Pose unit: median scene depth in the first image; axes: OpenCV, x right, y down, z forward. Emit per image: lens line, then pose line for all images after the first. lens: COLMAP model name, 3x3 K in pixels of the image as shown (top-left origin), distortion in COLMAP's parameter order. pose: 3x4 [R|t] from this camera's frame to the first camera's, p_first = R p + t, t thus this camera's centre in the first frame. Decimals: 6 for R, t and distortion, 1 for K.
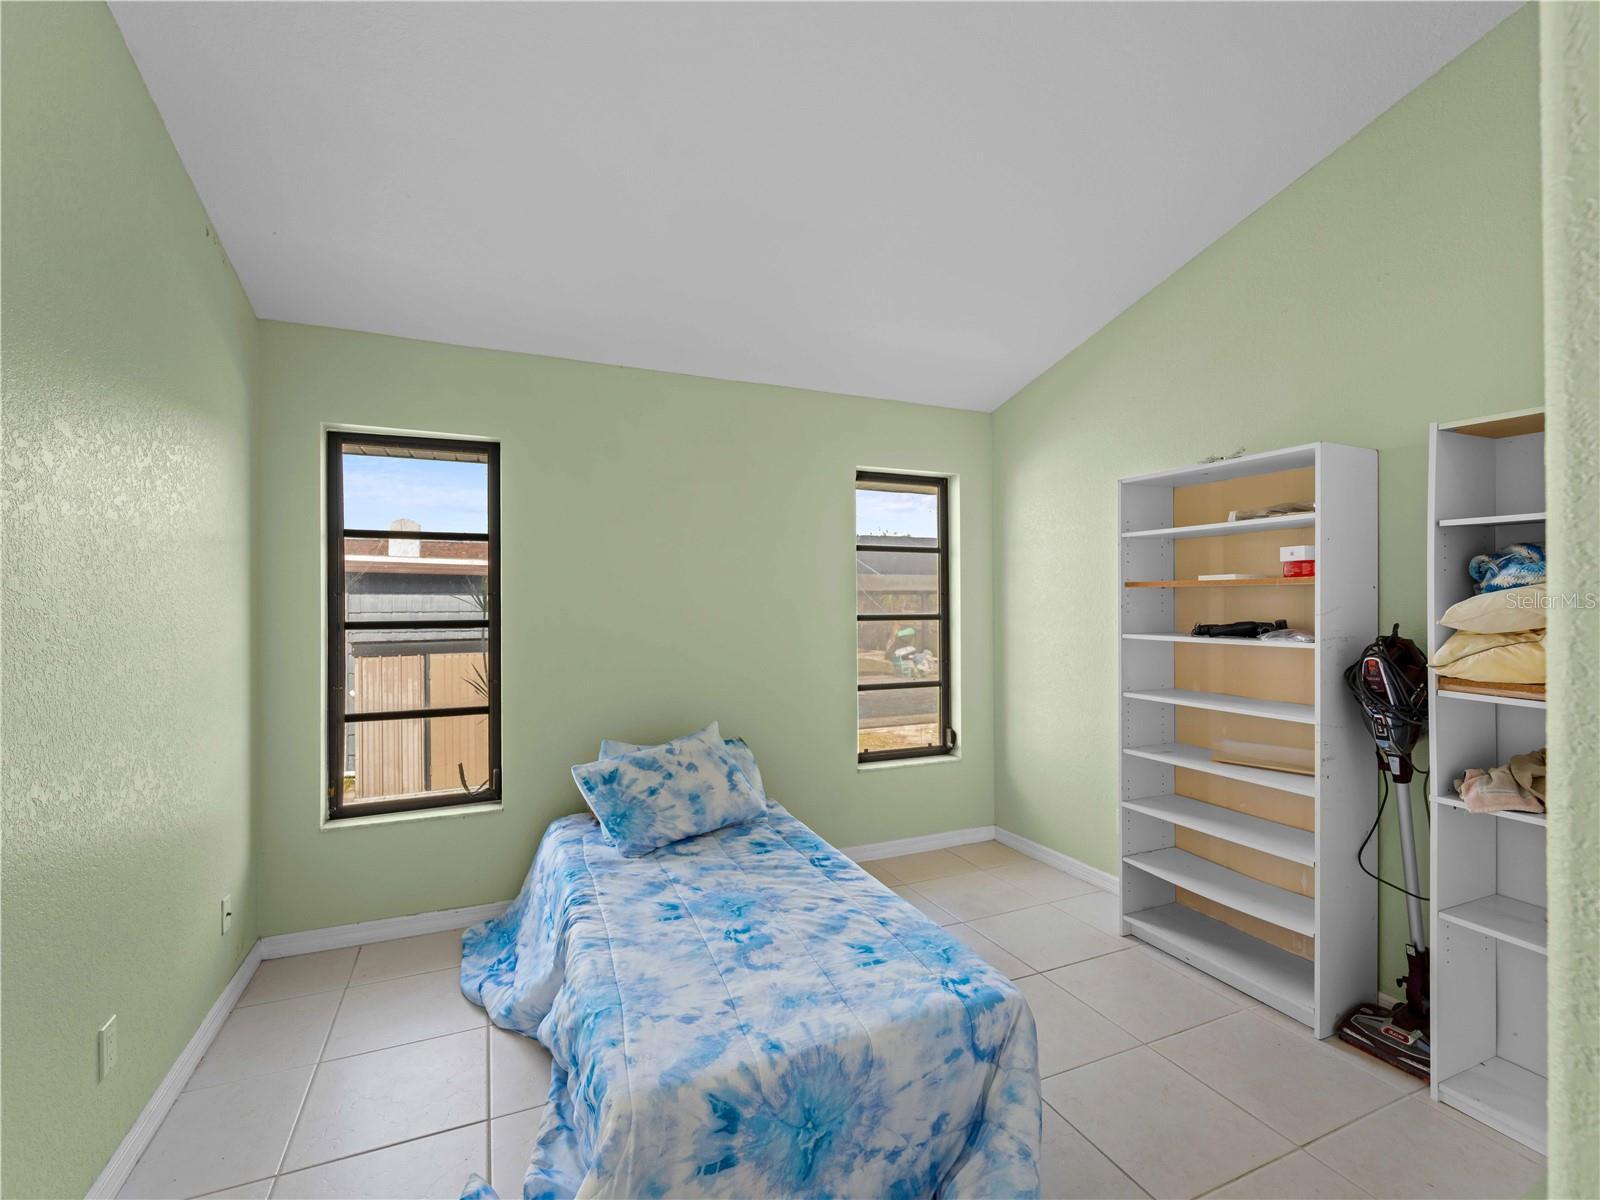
lens RADIAL K [[723.7, 0, 807.1], [0, 723.7, 606.3], [0, 0, 1]] dist [0.002565, -0.000089]
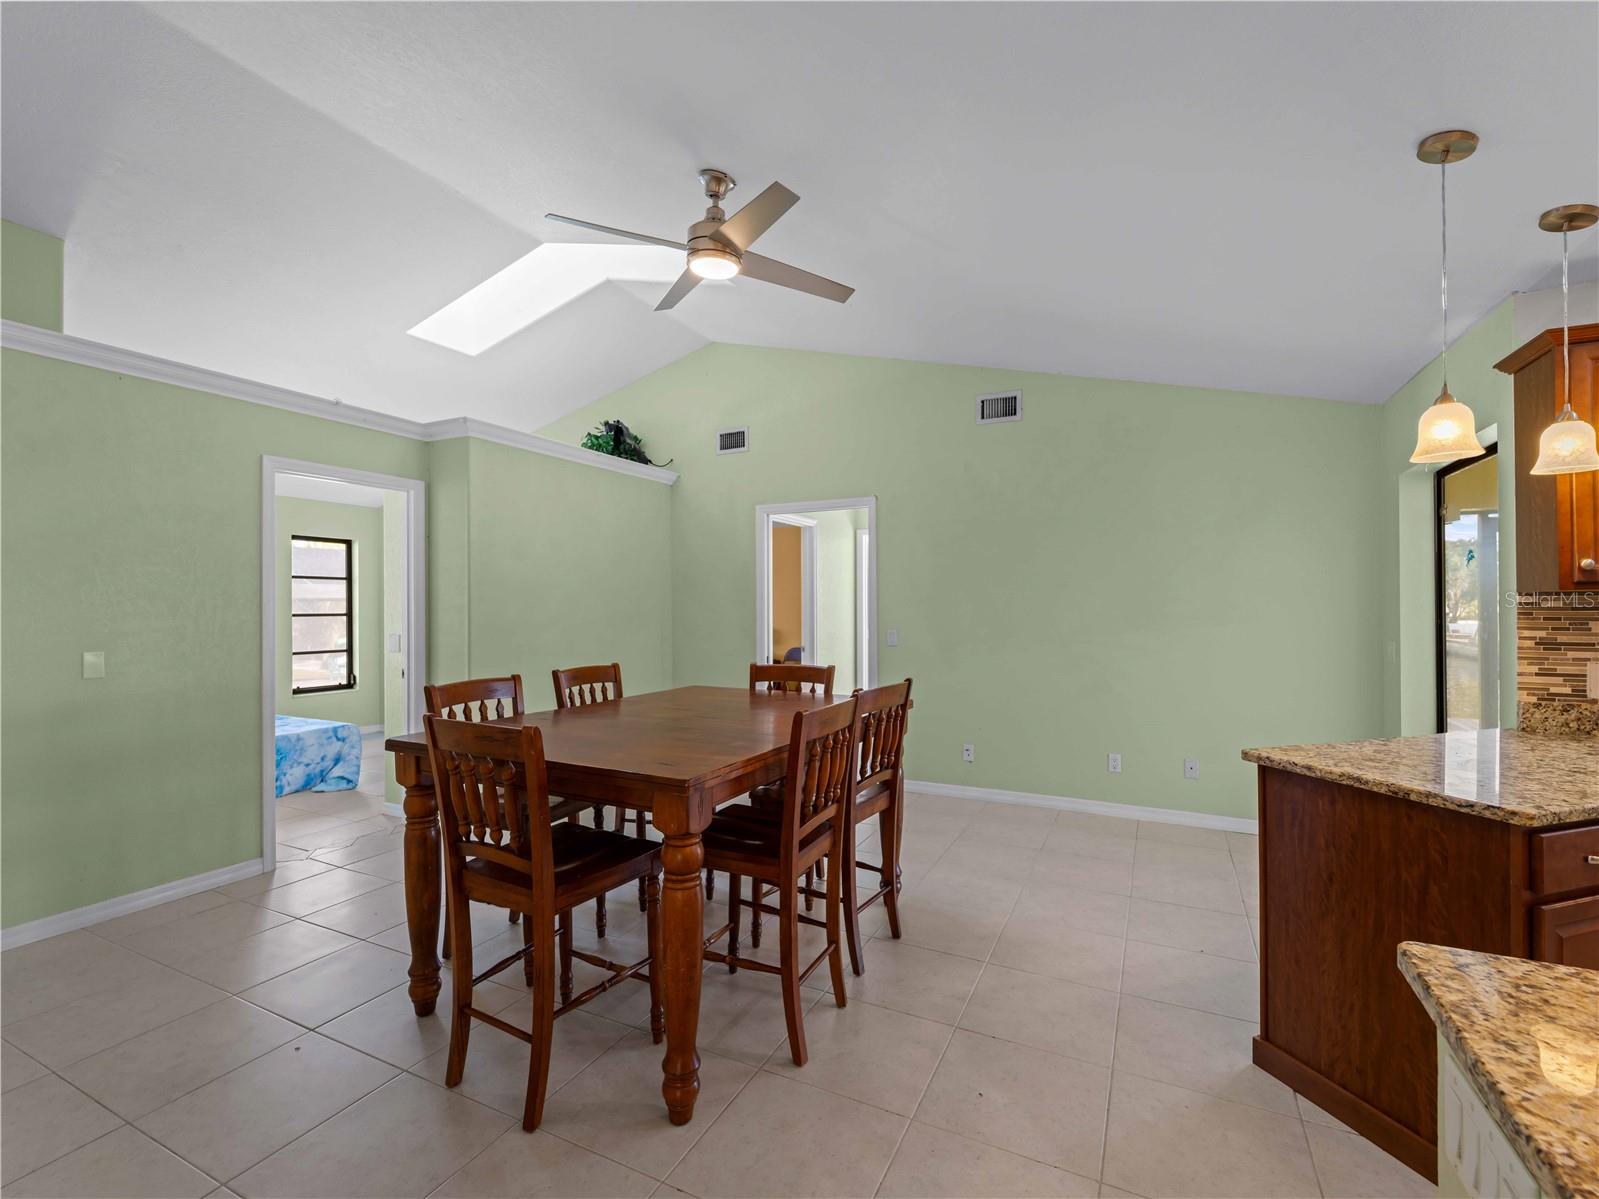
lens RADIAL K [[723.3, 0, 806.6], [0, 723.3, 605.8], [0, 0, 1]] dist [0.002565, -0.000089]
pose [[0.768070, 0.002980, 0.640359, -0.103551], [0.000493, 0.999986, -0.005244, 0.003044], [-0.640366, 0.004344, 0.768058, -1.234730]]
